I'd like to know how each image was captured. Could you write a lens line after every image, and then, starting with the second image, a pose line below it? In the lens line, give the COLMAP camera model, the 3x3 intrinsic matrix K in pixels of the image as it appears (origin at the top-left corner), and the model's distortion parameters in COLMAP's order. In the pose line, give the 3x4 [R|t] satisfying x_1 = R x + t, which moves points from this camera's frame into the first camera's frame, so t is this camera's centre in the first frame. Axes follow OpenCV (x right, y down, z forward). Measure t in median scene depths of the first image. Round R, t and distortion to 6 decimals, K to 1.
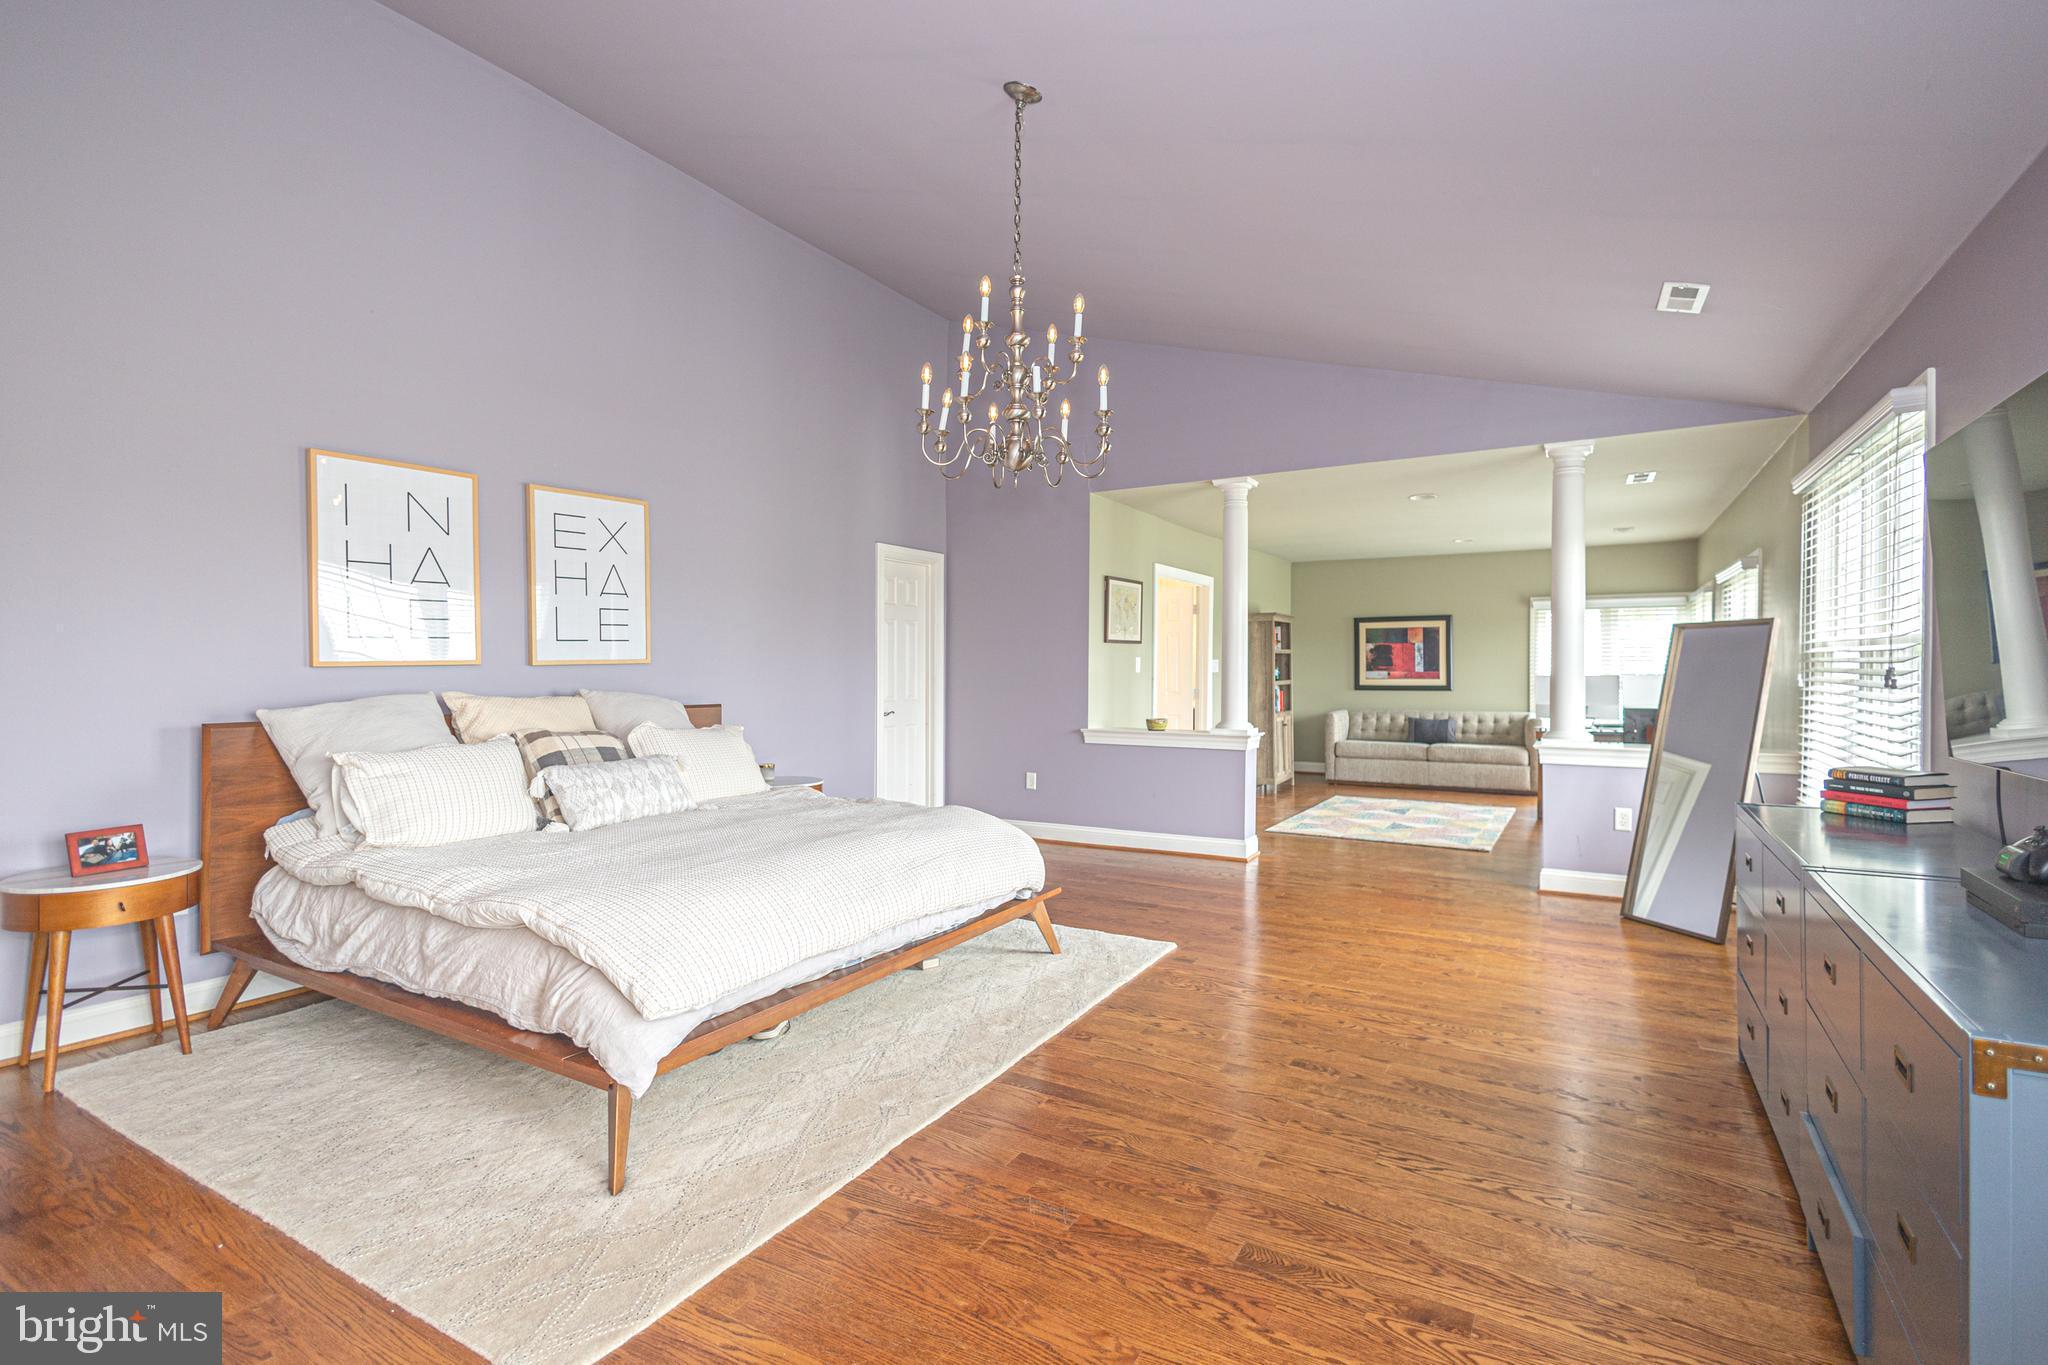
lens RADIAL K [[953.2, 0, 1012.5], [0, 953.2, 669.2], [0, 0, 1]] dist [0.012091, -0.003384]
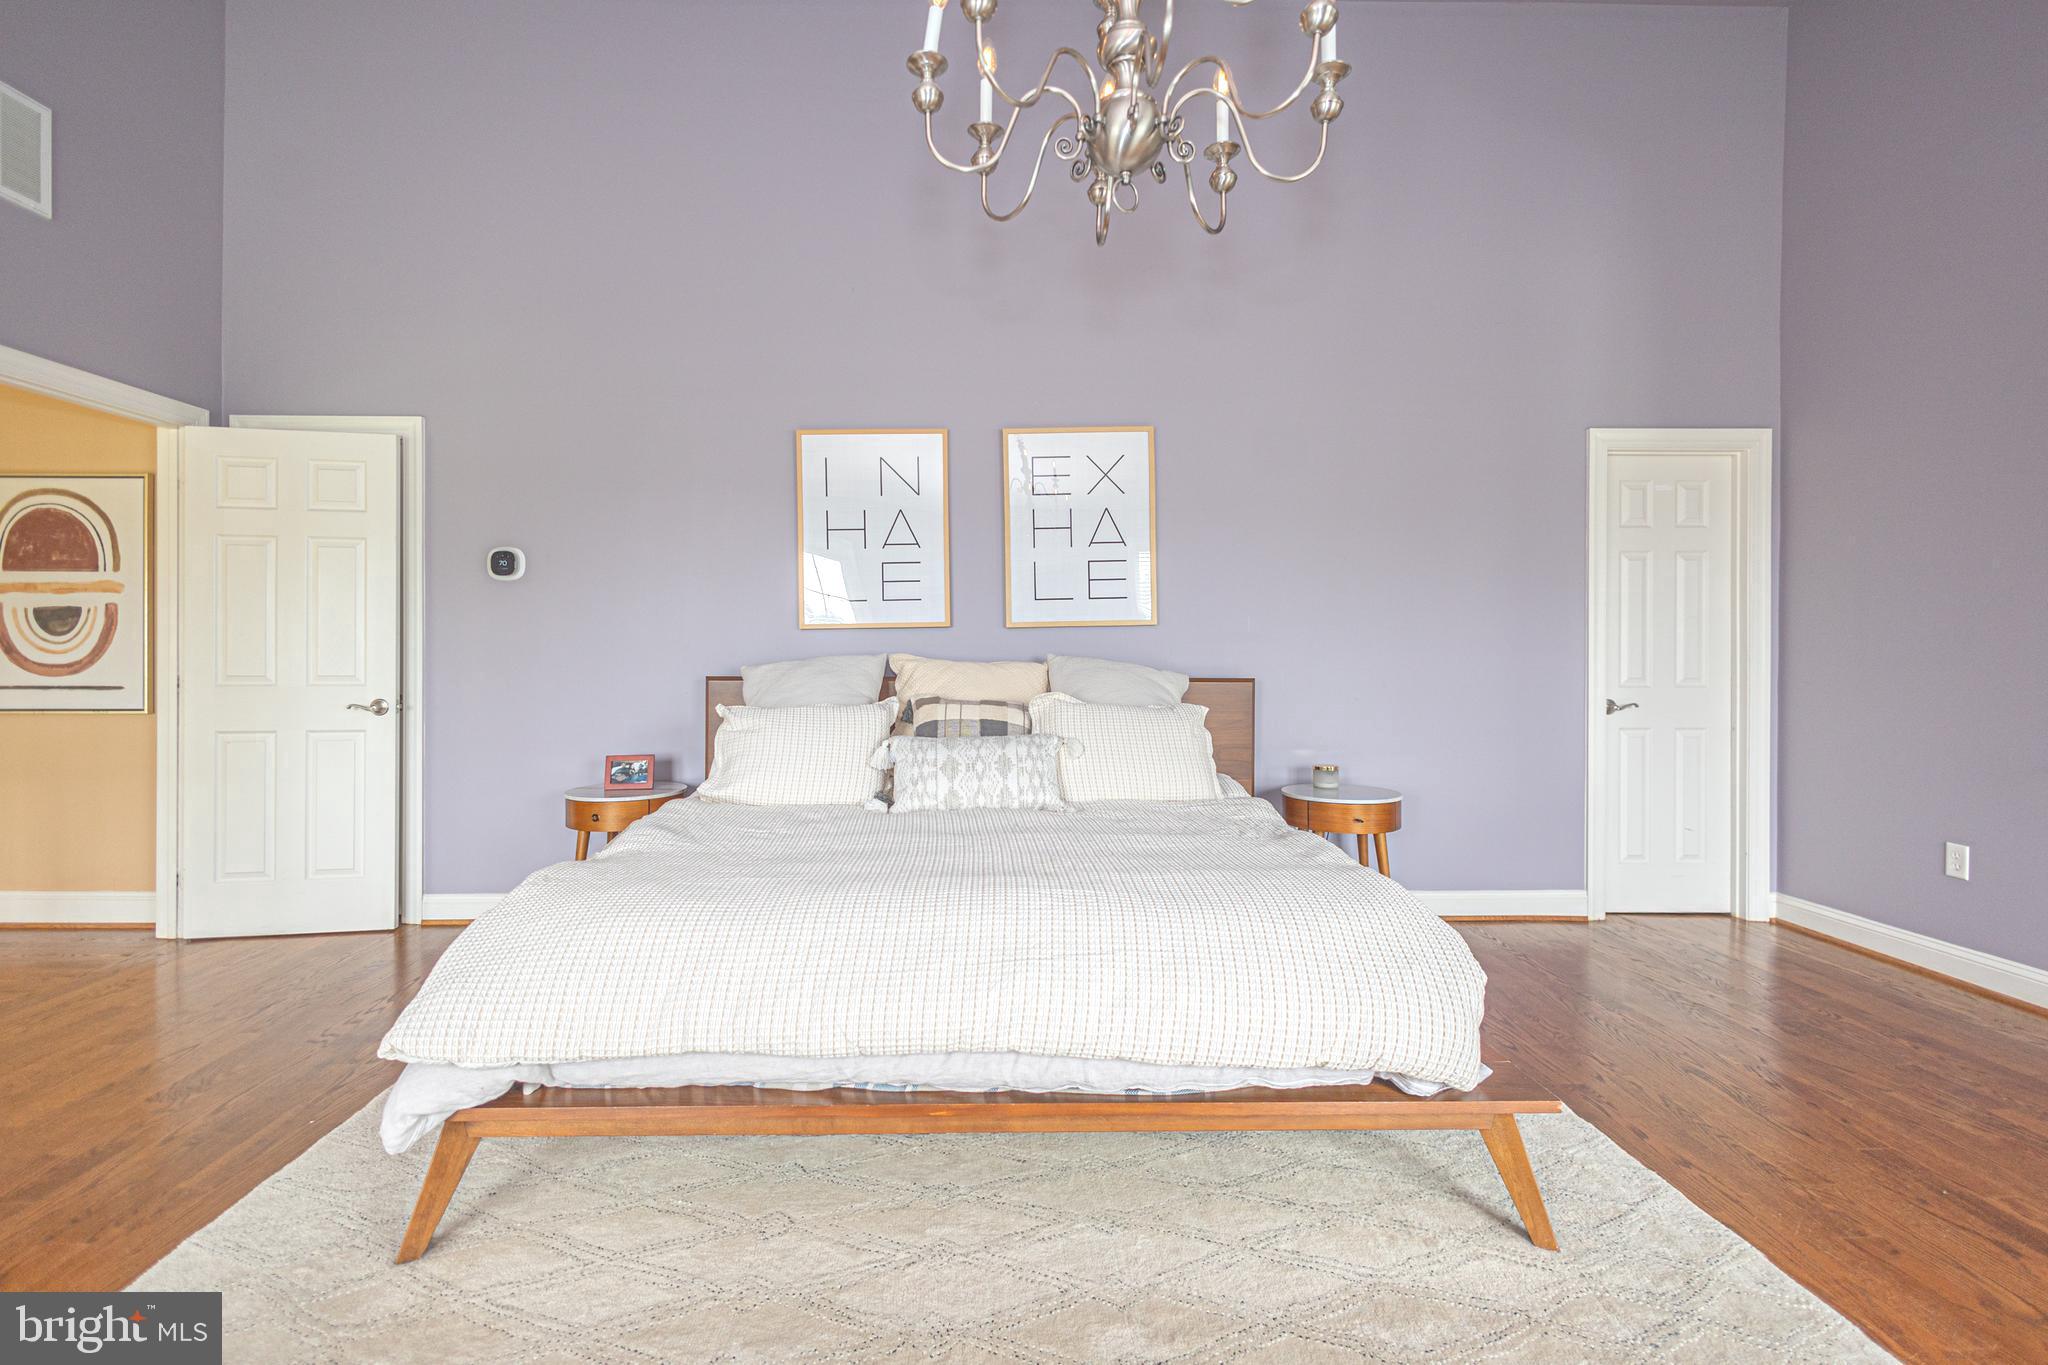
lens RADIAL K [[953.2, 0, 1021.4], [0, 953.2, 662.4], [0, 0, 1]] dist [0.012091, -0.003384]
pose [[0.533427, 0.007084, -0.845817, 0.310522], [-0.002998, 0.999974, 0.006485, 0.026066], [0.845841, -0.000923, 0.533434, 0.593813]]
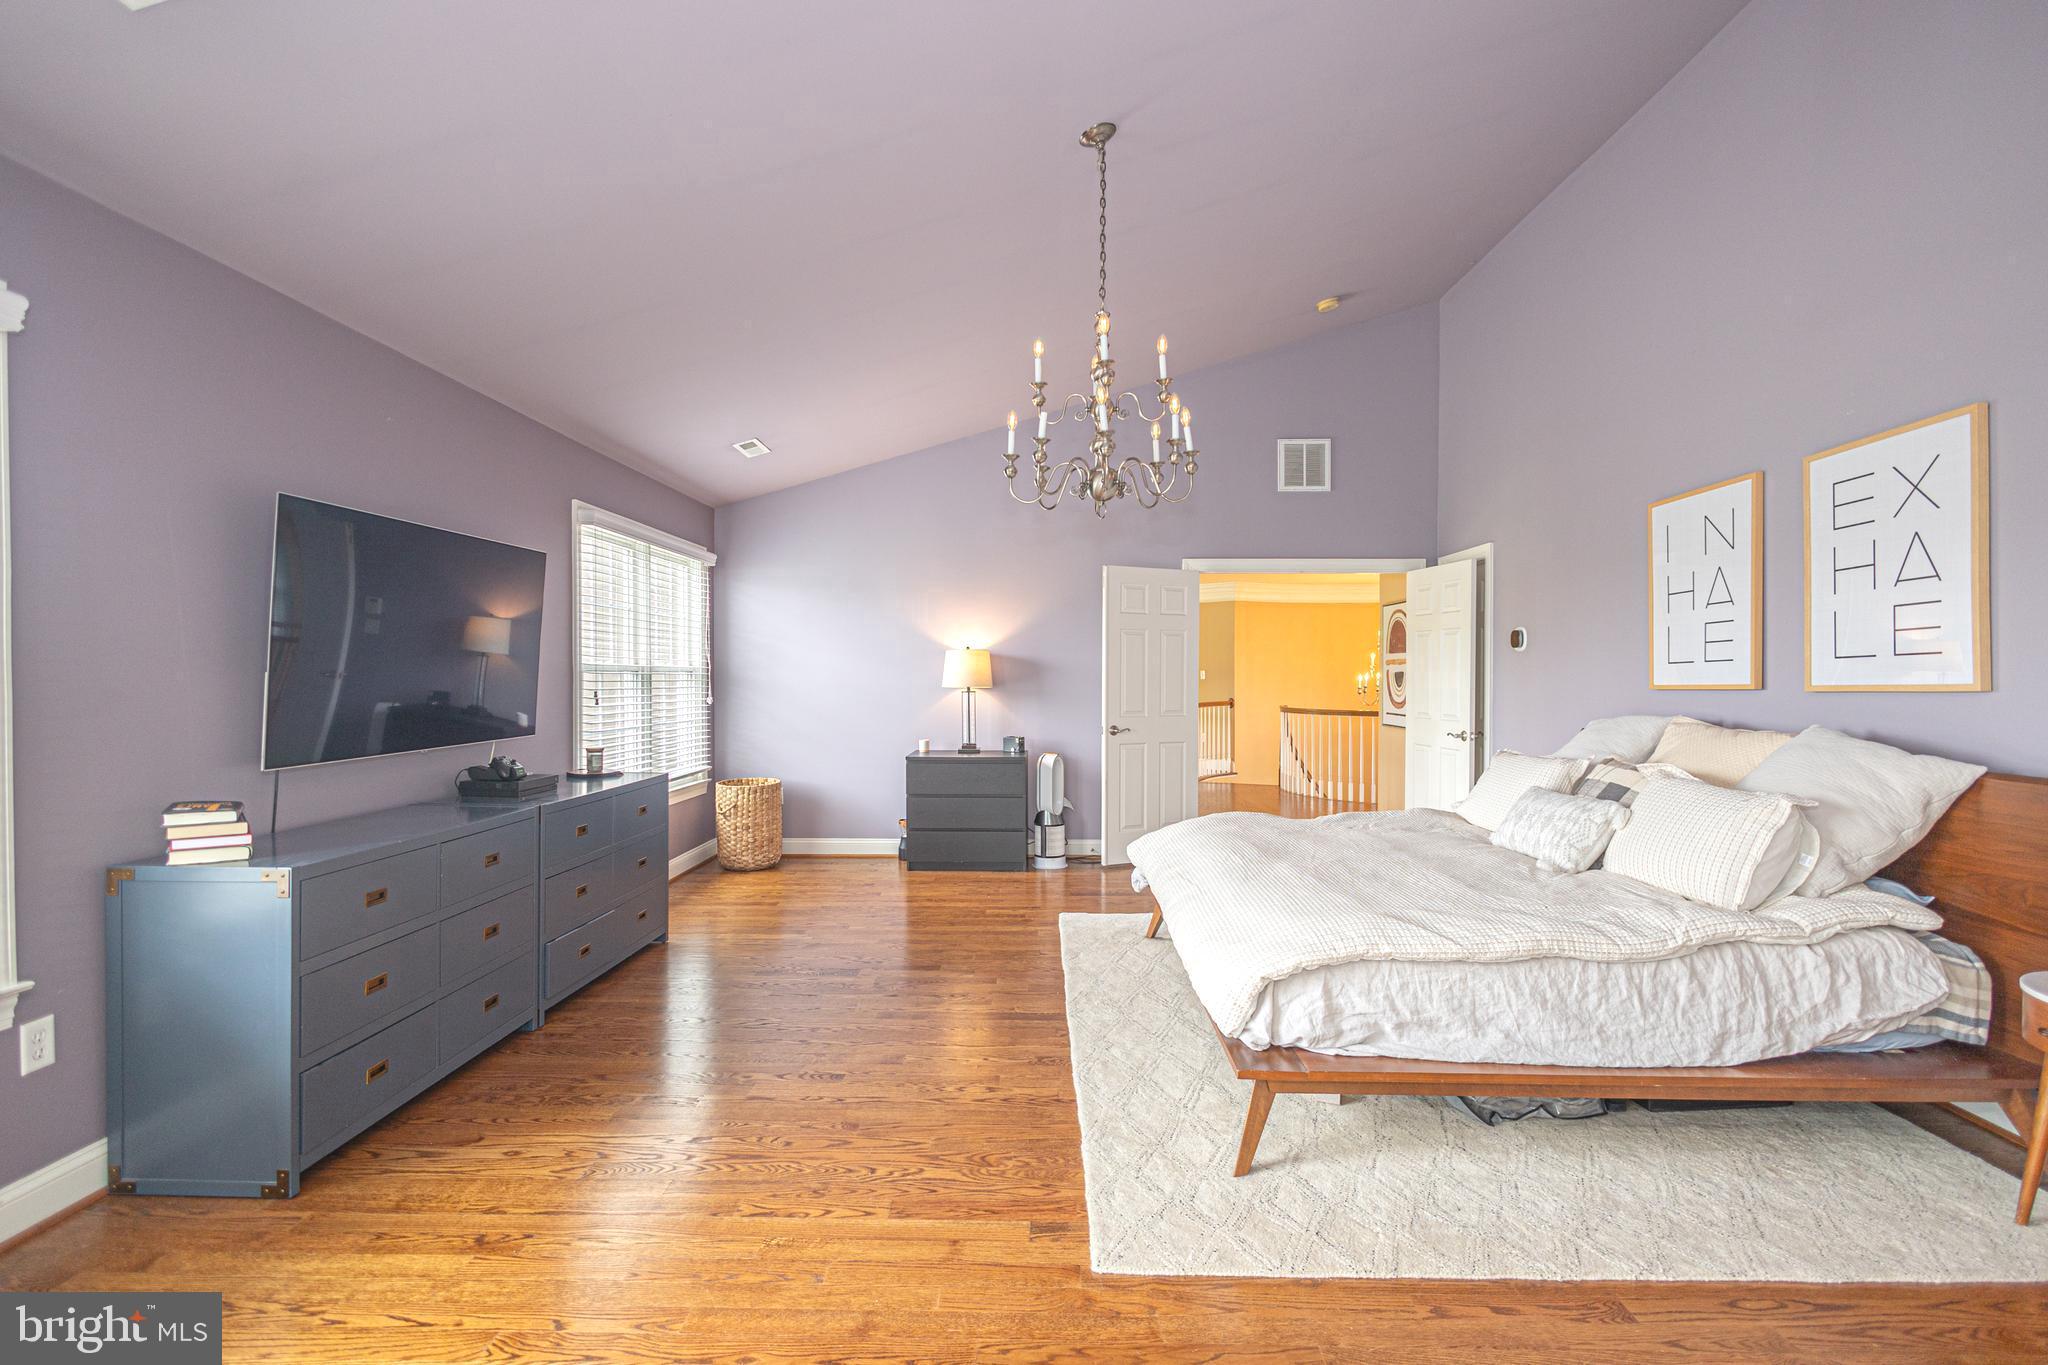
lens RADIAL K [[953.2, 0, 1020.7], [0, 953.2, 680.2], [0, 0, 1]] dist [0.012091, -0.003384]
pose [[-0.872080, -0.000164, -0.489364, 0.486524], [-0.004819, 0.999954, 0.008252, -0.018088], [0.489340, 0.009554, -0.872041, 1.537366]]
